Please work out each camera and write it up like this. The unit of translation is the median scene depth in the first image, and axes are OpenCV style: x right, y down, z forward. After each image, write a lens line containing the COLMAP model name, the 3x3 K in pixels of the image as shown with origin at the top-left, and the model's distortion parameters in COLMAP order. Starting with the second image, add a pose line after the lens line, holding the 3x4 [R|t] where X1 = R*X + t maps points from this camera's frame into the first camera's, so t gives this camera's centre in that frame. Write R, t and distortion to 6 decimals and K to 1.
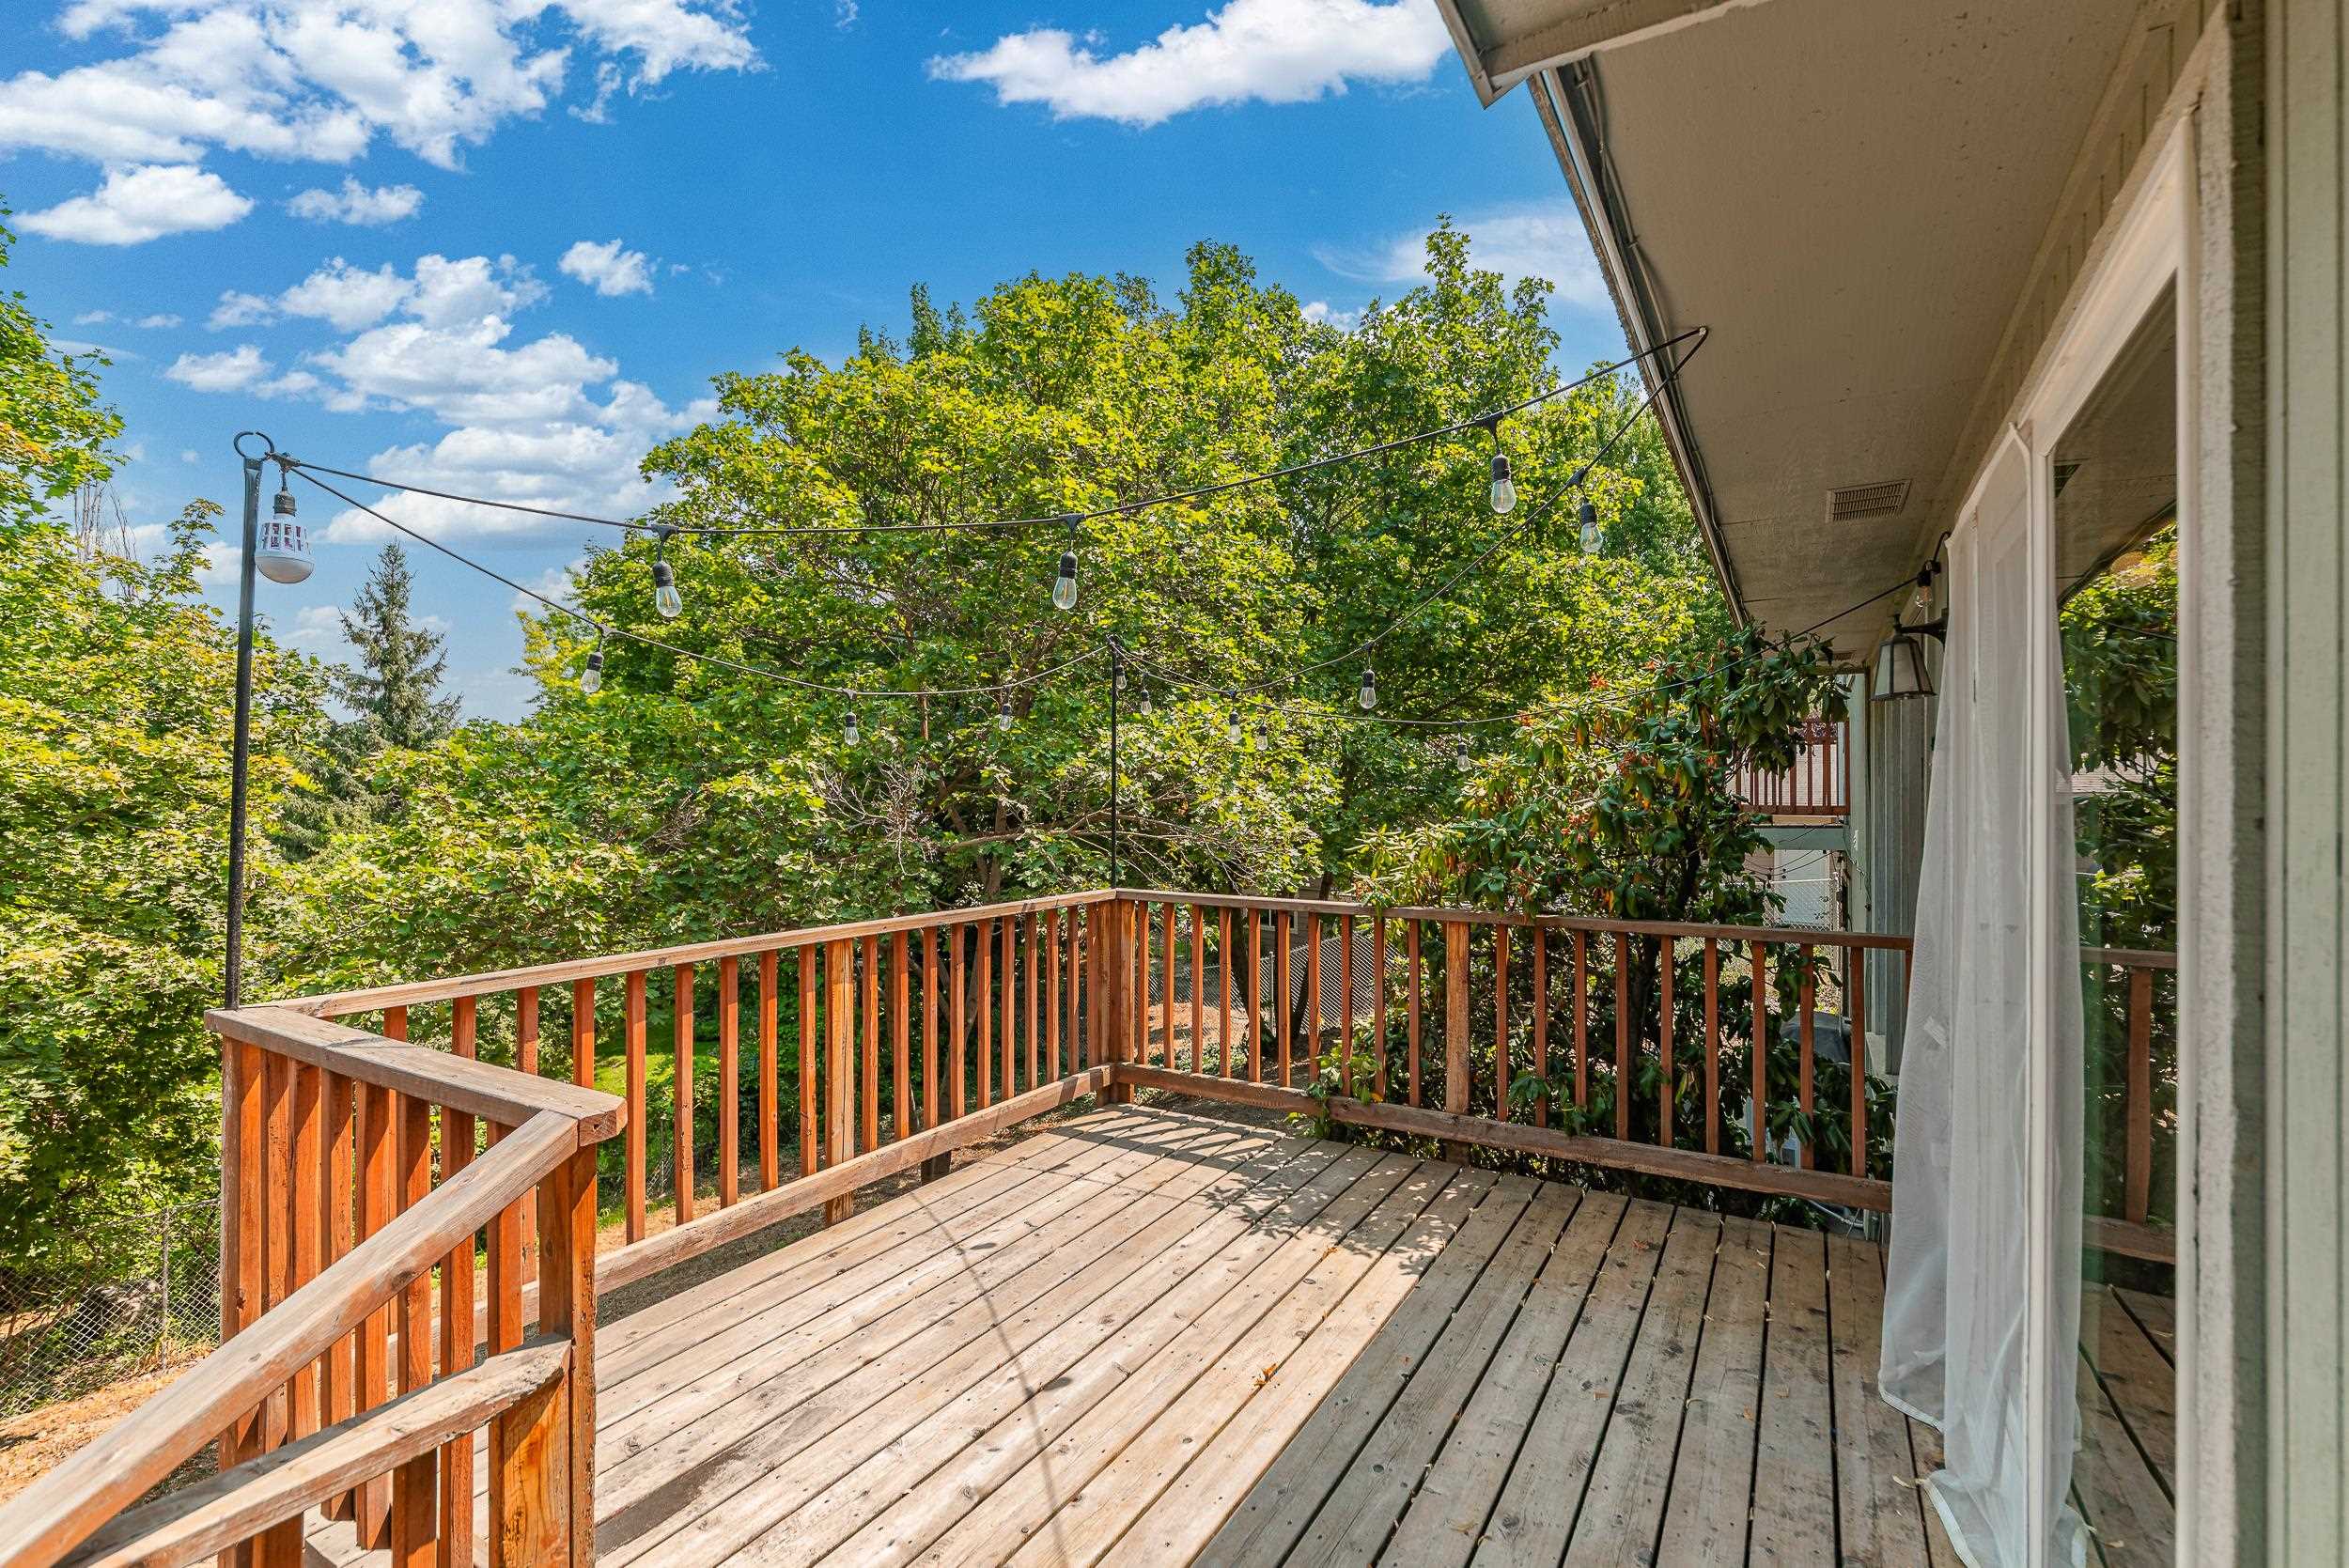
lens RADIAL K [[1074.0, 0, 1174.5], [0, 1074.0, 784.0], [0, 0, 1]] dist [-0.059045, -0.000147]
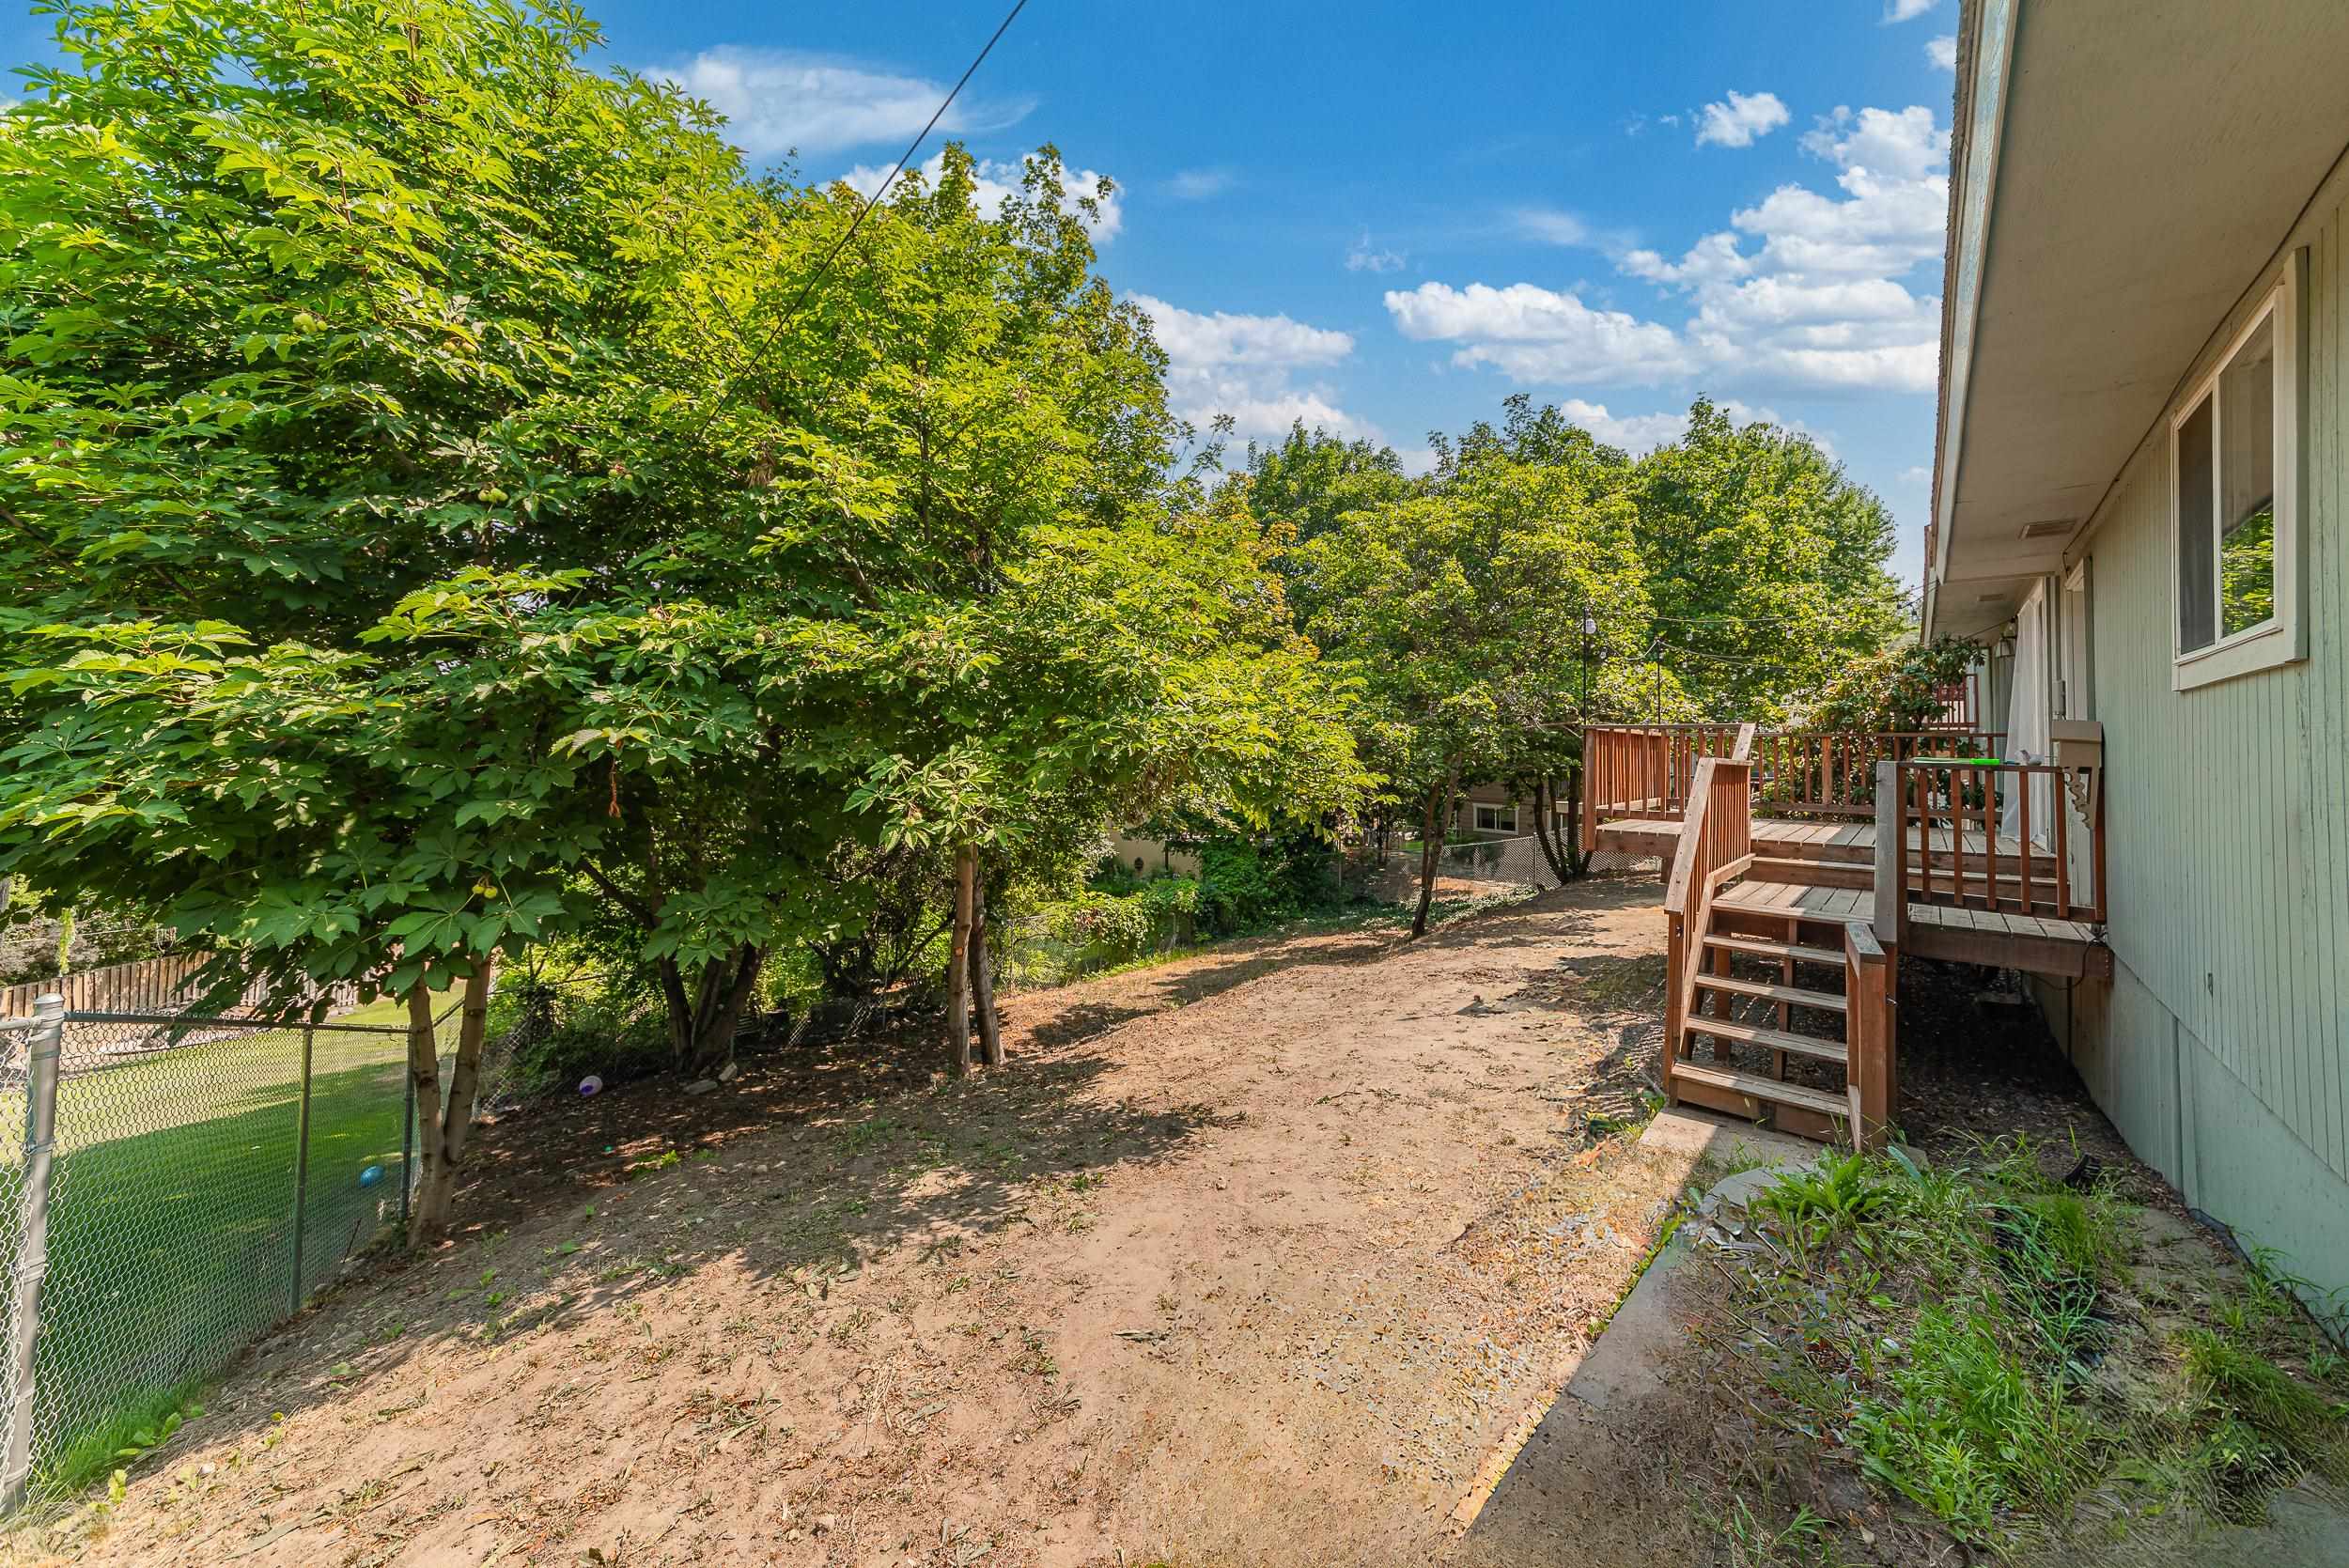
lens RADIAL K [[835.5, 0, 1174.0], [0, 835.5, 712.6], [0, 0, 1]] dist [-0.000541, -0.000006]
pose [[0.982204, -0.000865, -0.187813, -0.735778], [-0.006172, 0.999301, -0.036881, 0.110309], [0.187713, 0.037384, 0.981512, -1.102037]]
